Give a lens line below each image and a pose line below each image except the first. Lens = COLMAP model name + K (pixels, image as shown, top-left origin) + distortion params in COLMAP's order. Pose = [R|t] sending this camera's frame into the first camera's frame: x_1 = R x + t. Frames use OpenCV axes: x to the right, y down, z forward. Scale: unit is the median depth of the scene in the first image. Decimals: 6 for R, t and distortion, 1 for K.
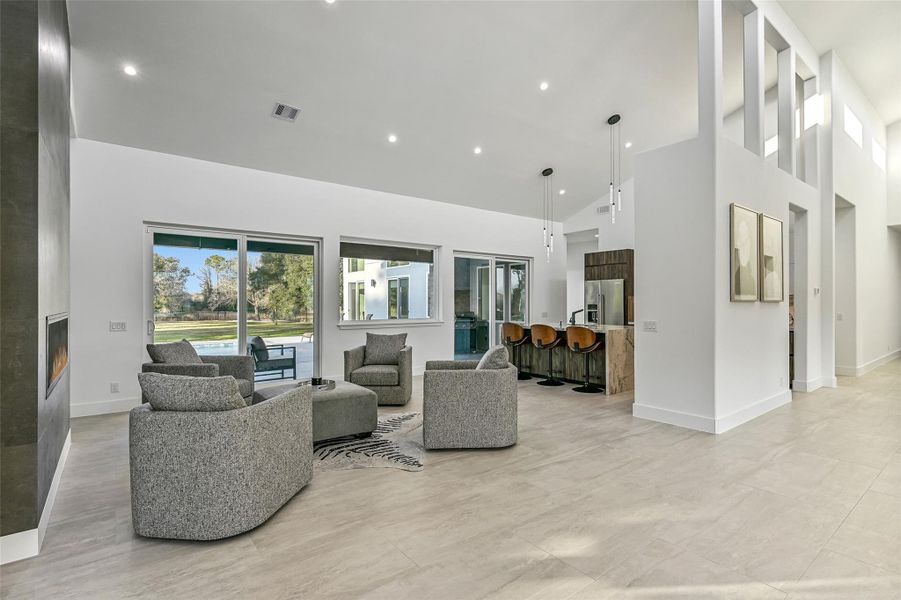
lens RADIAL K [[432.8, 0, 452.5], [0, 432.8, 299.8], [0, 0, 1]] dist [0.000415, 0.000537]
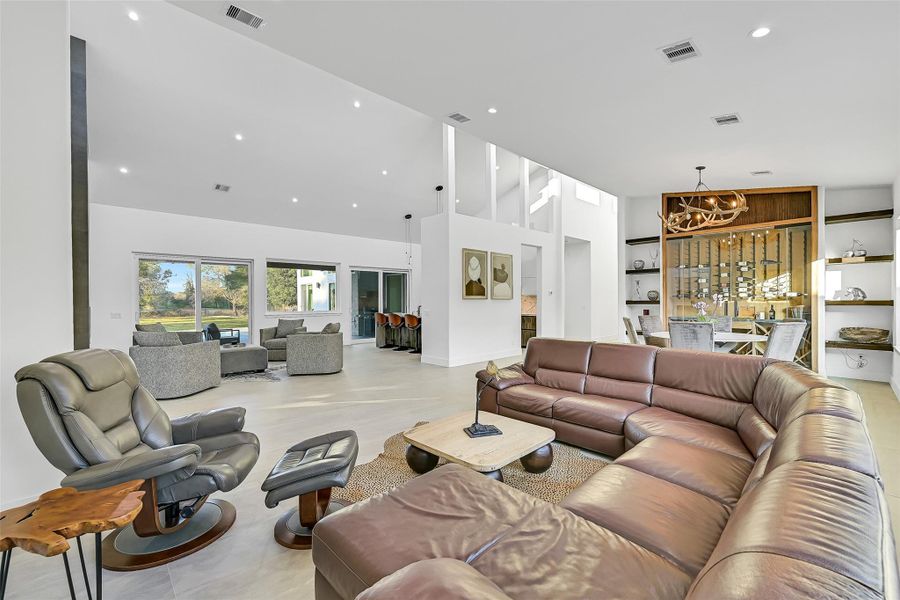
lens RADIAL K [[368.6, 0, 447.9], [0, 368.6, 301.8], [0, 0, 1]] dist [-0.001105, -0.000400]
pose [[0.995444, -0.004295, 0.095253, 0.220650], [0.003127, 0.999918, 0.012401, -0.002820], [-0.095299, -0.012046, 0.995376, -0.323293]]
